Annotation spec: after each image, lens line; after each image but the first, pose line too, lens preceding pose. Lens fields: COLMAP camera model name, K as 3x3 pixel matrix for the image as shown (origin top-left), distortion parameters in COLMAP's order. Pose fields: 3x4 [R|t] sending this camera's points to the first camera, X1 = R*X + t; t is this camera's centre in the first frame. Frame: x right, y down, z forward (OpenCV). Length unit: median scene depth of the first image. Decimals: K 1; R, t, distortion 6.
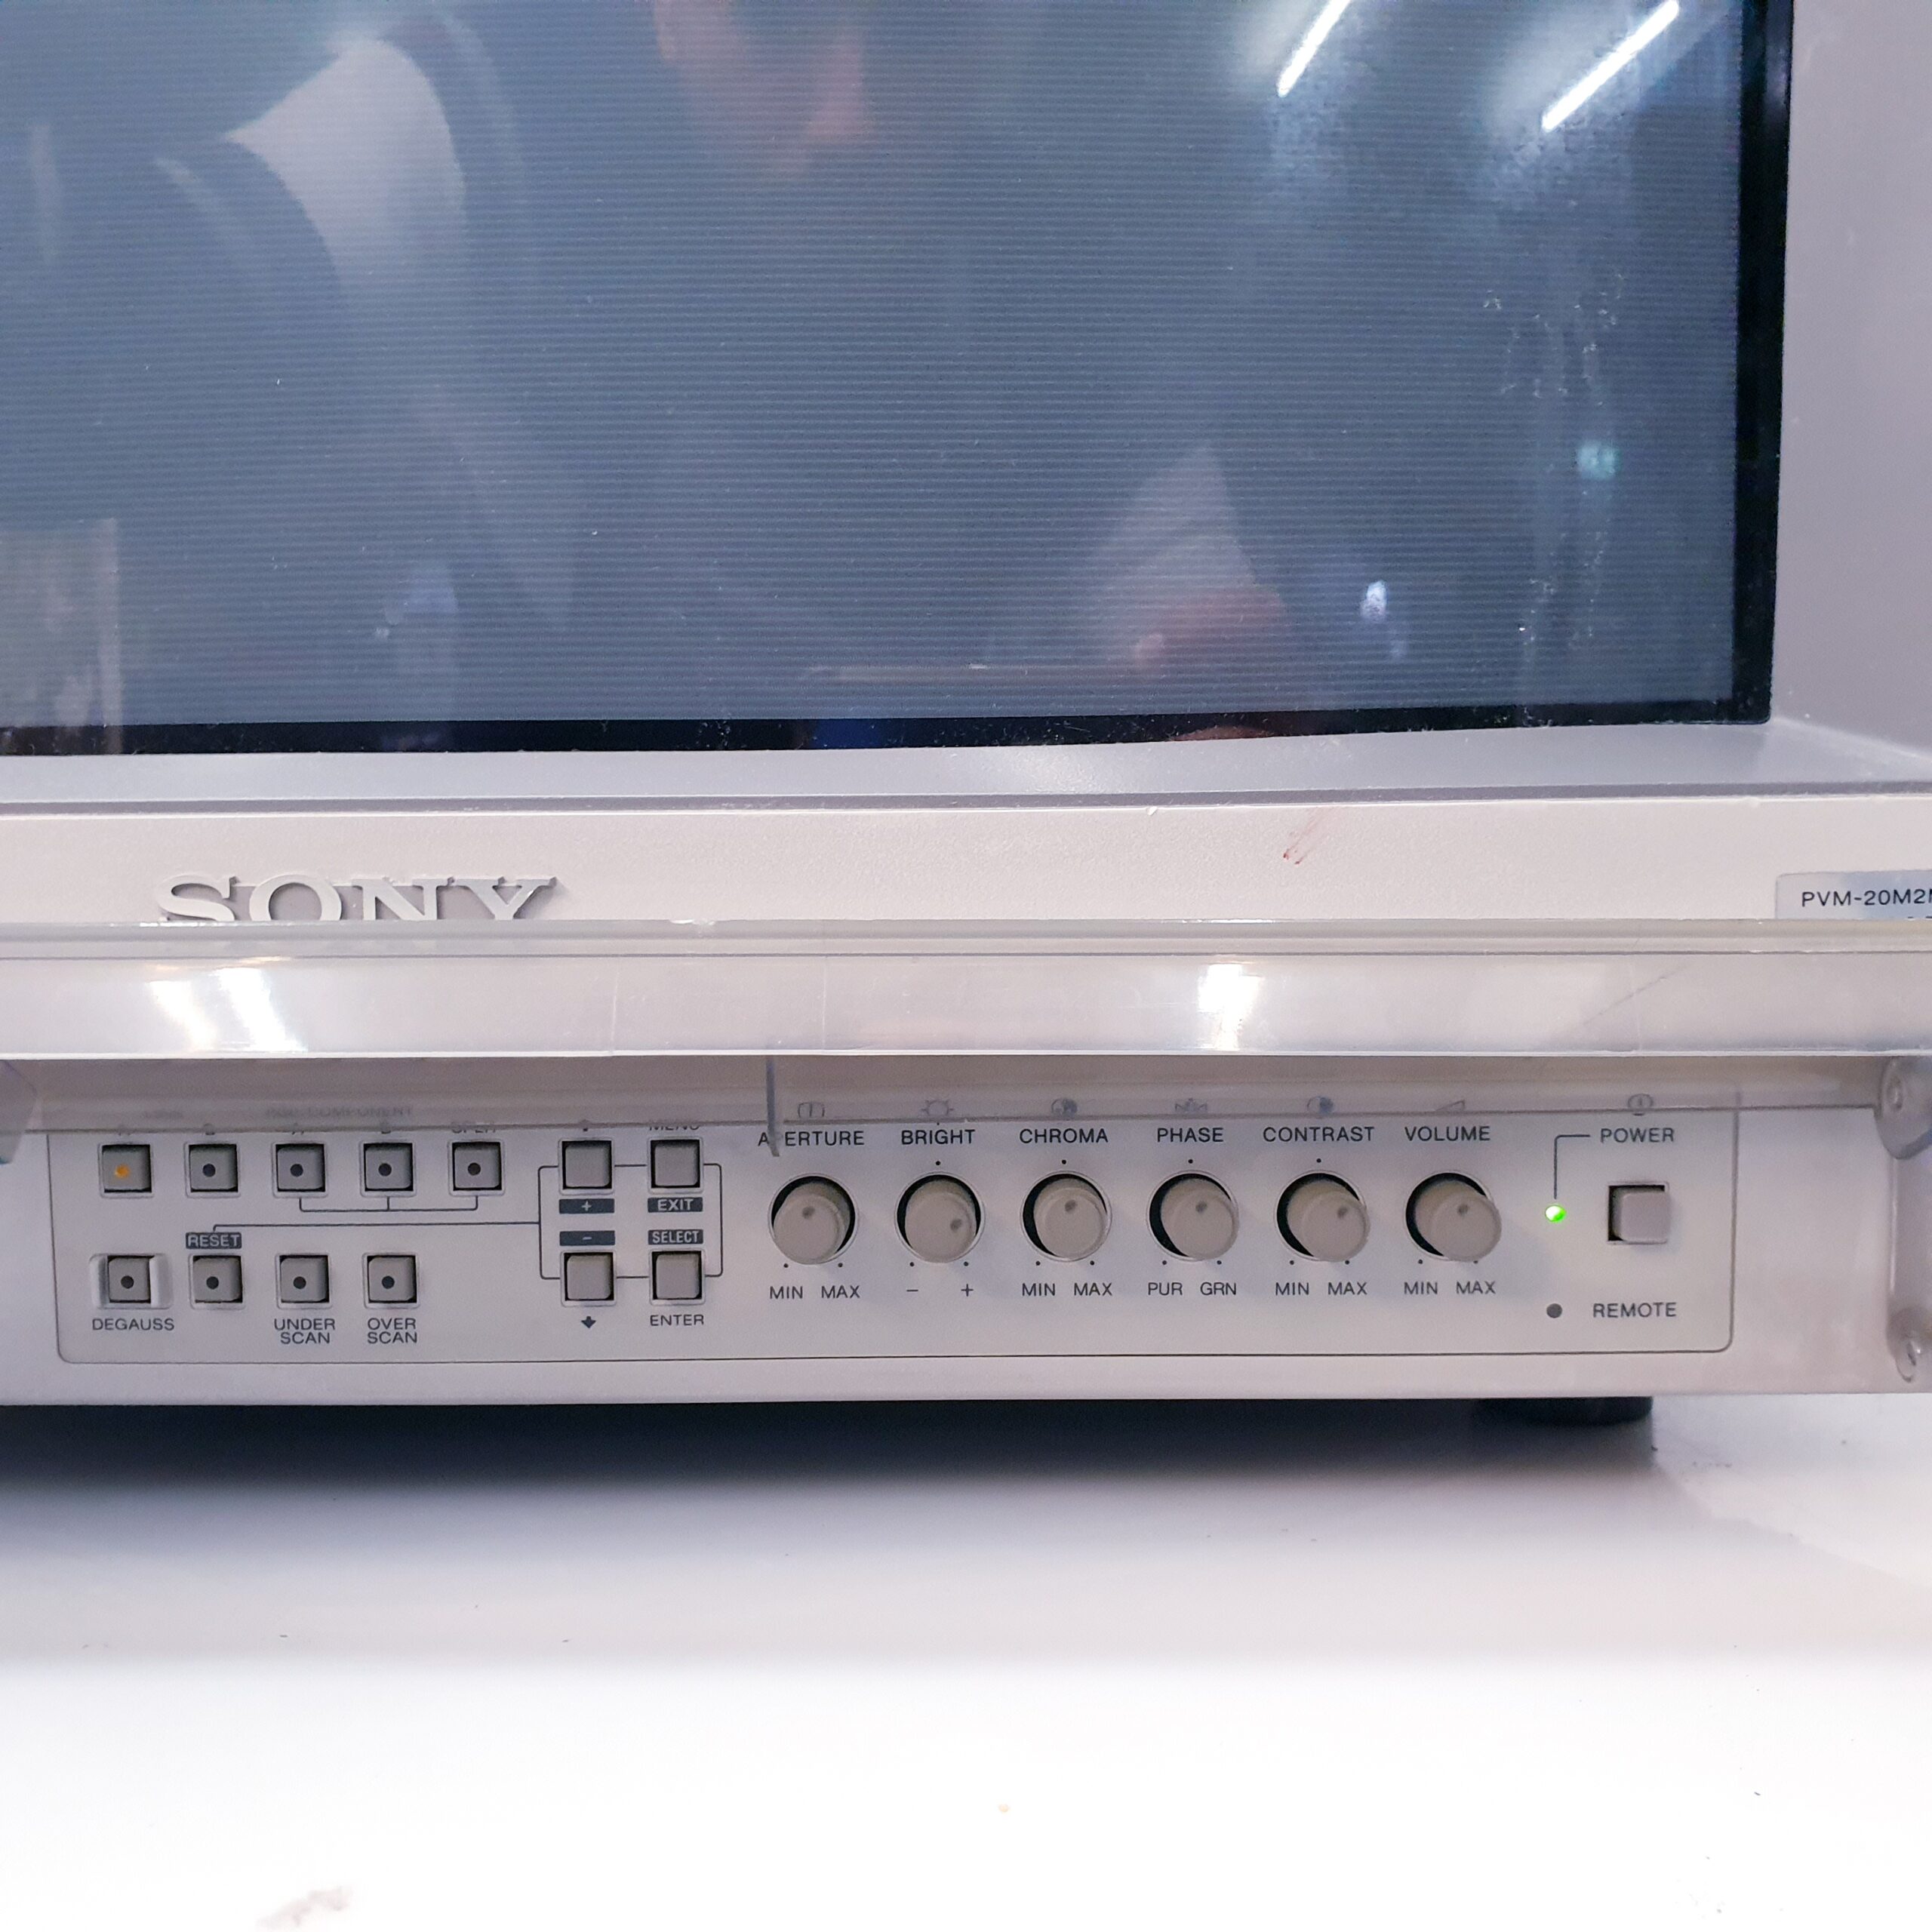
lens RADIAL K [[2078.6, 0, 966.0], [0, 2078.6, 966.0], [0, 0, 1]] dist [-0.028586, 0.013814]
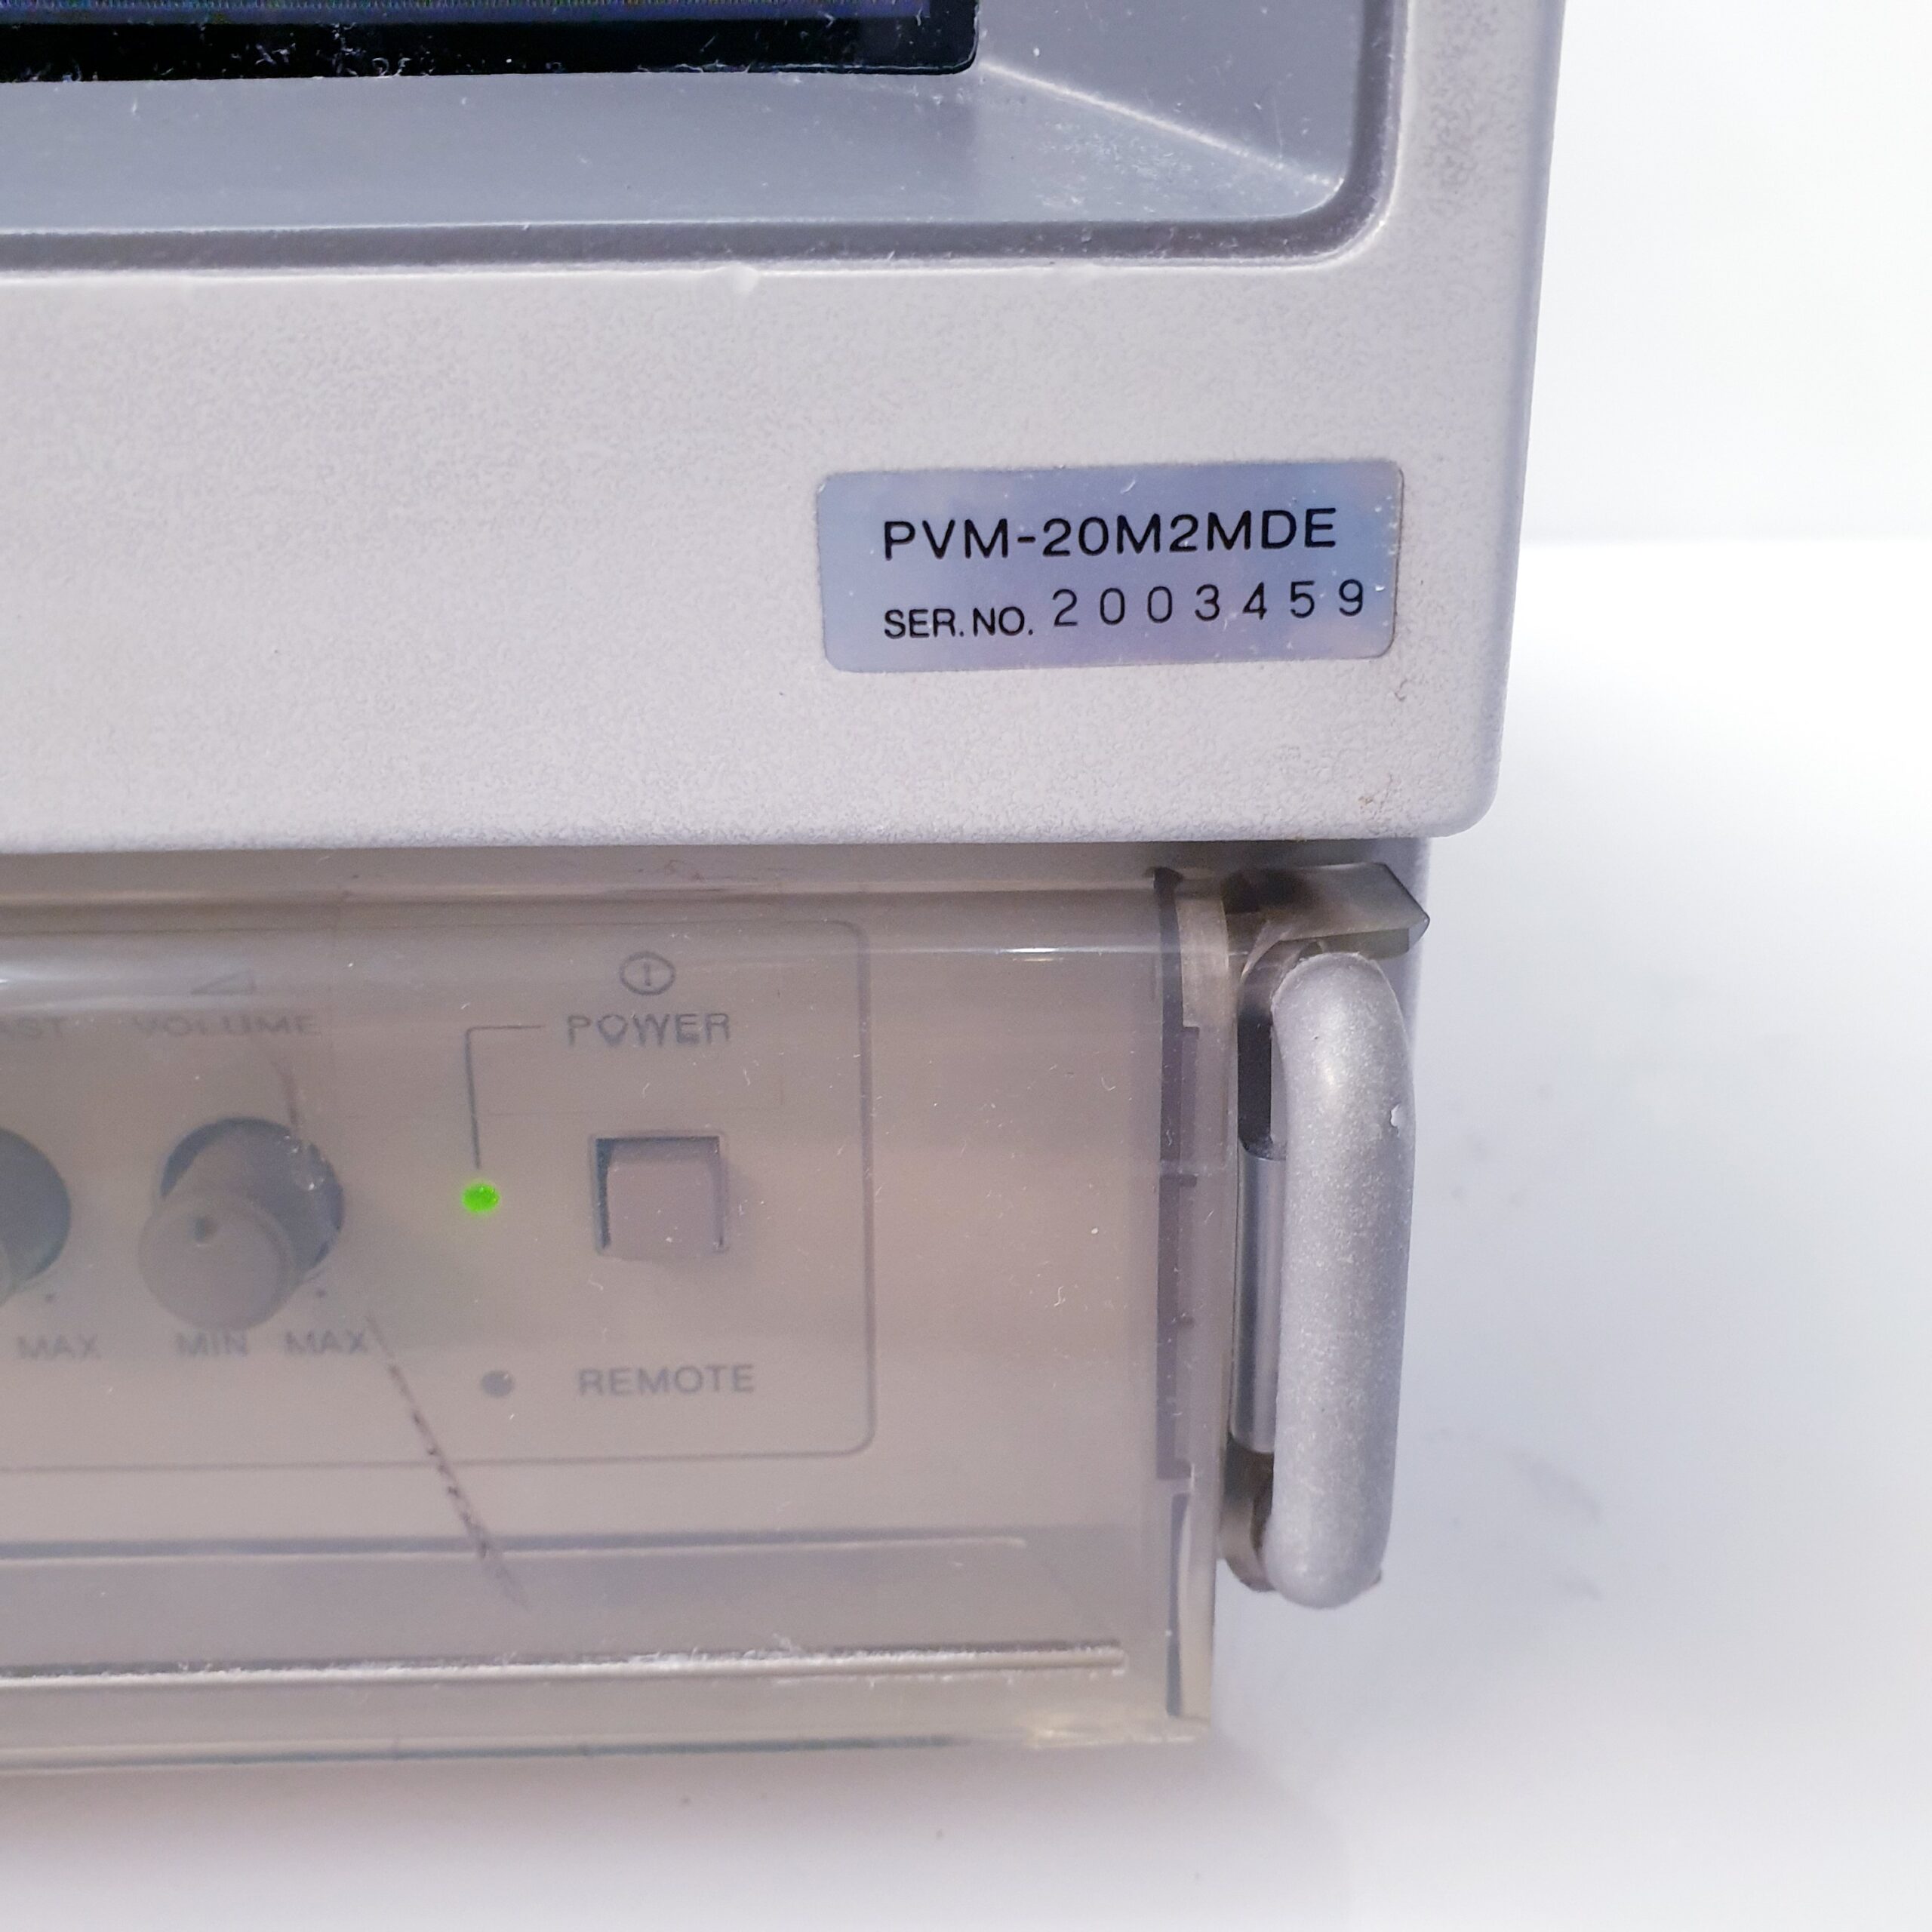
lens RADIAL K [[2078.6, 0, 966.0], [0, 2078.6, 966.0], [0, 0, 1]] dist [-0.028586, 0.013814]
pose [[0.997910, -0.011074, 0.063662, 0.365587], [-0.005555, 0.966856, 0.255262, -0.050562], [-0.064379, -0.255082, 0.964774, 0.559800]]
